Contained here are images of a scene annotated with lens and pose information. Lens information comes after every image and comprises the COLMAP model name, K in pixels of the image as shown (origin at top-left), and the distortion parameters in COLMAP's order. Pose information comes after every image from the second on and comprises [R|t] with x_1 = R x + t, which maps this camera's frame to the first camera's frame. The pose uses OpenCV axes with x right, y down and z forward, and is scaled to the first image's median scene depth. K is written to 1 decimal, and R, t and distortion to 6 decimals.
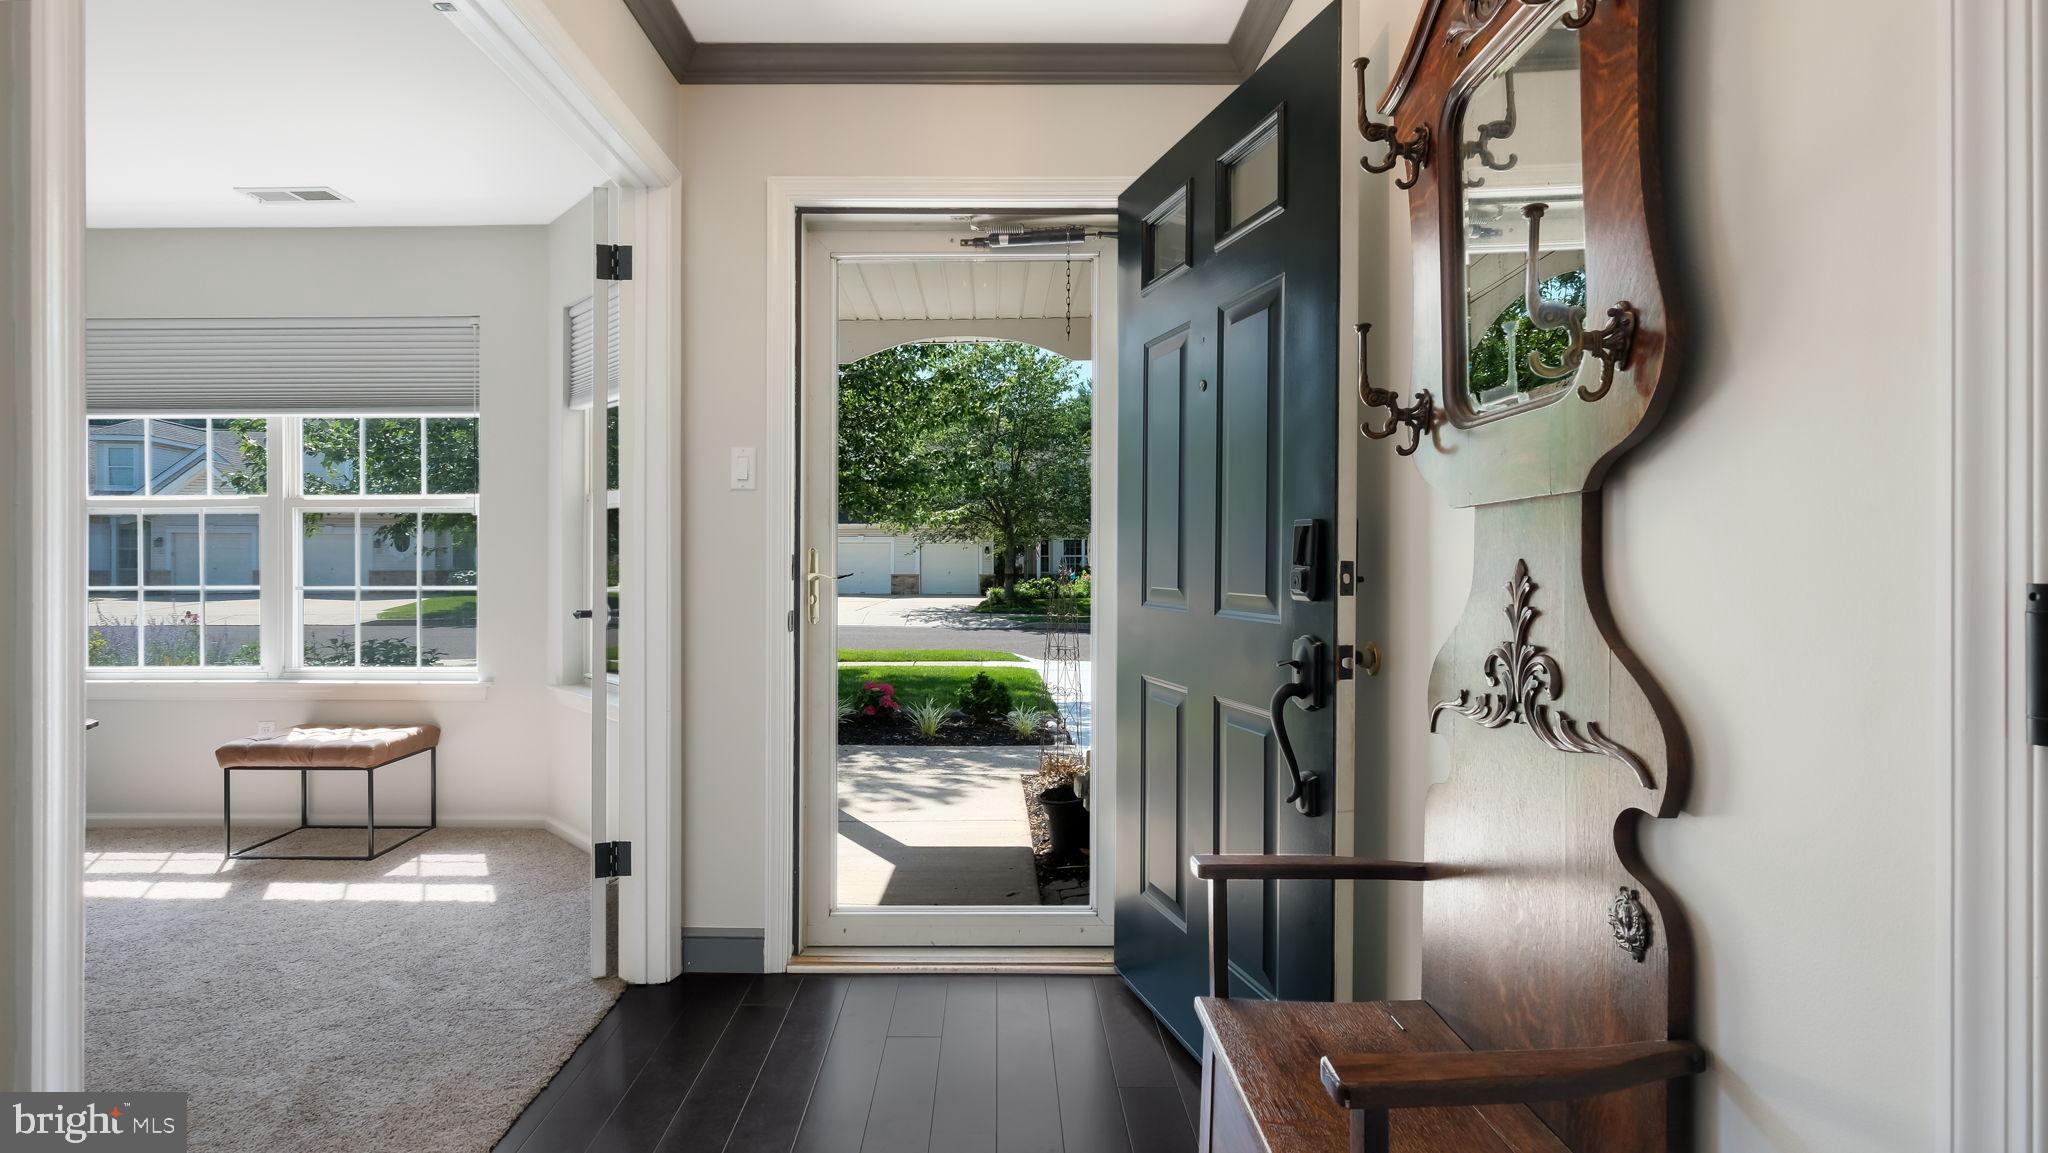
lens RADIAL K [[953.2, 0, 1020.3], [0, 953.2, 565.7], [0, 0, 1]] dist [-0.004176, -0.000819]
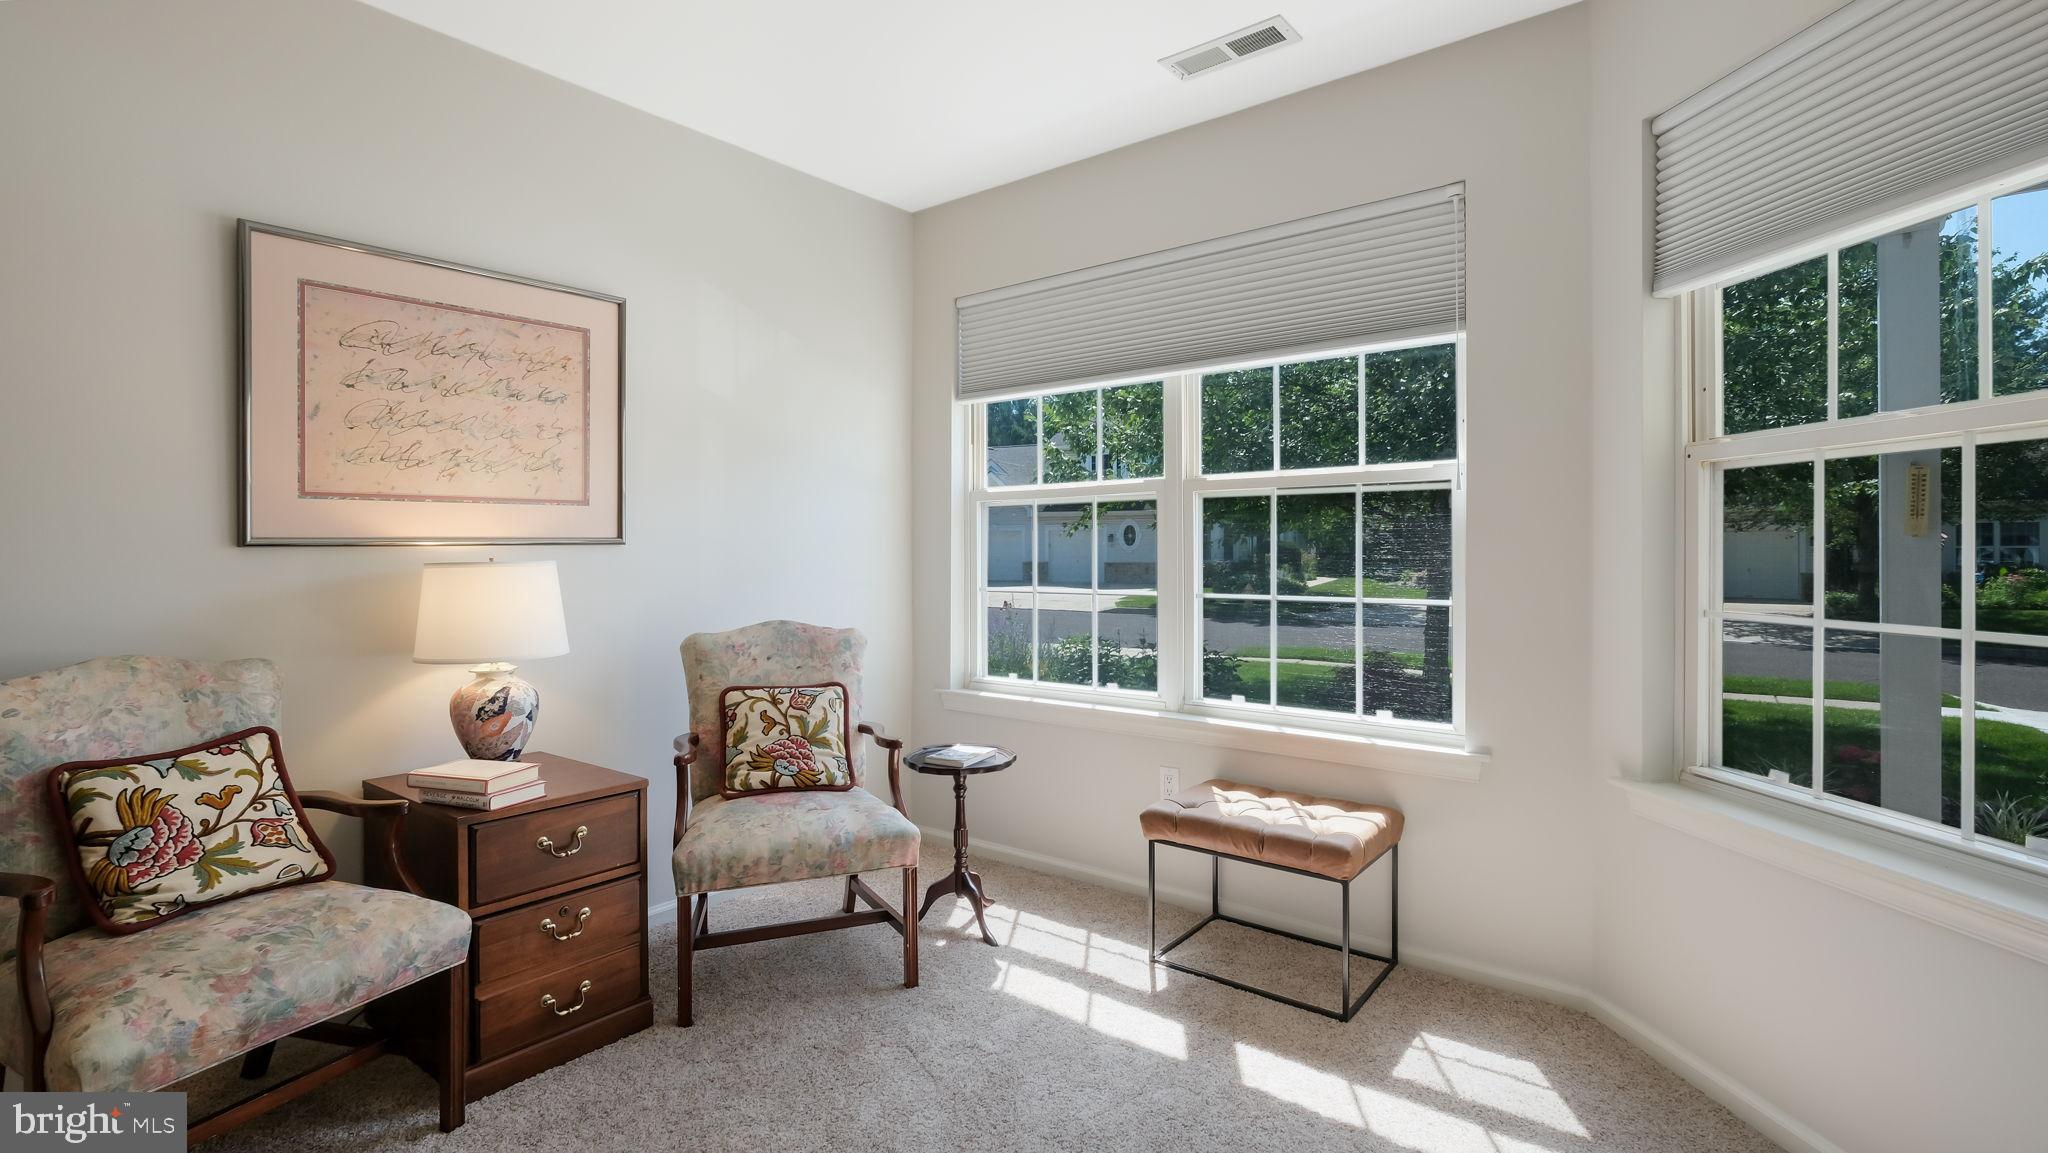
lens RADIAL K [[953.2, 0, 1026.7], [0, 953.2, 564.6], [0, 0, 1]] dist [-0.004176, -0.000819]
pose [[0.794298, 0.007774, -0.607479, -0.408205], [-0.003125, 0.999957, 0.008712, -0.007785], [0.607521, -0.005022, 0.794288, 0.307902]]
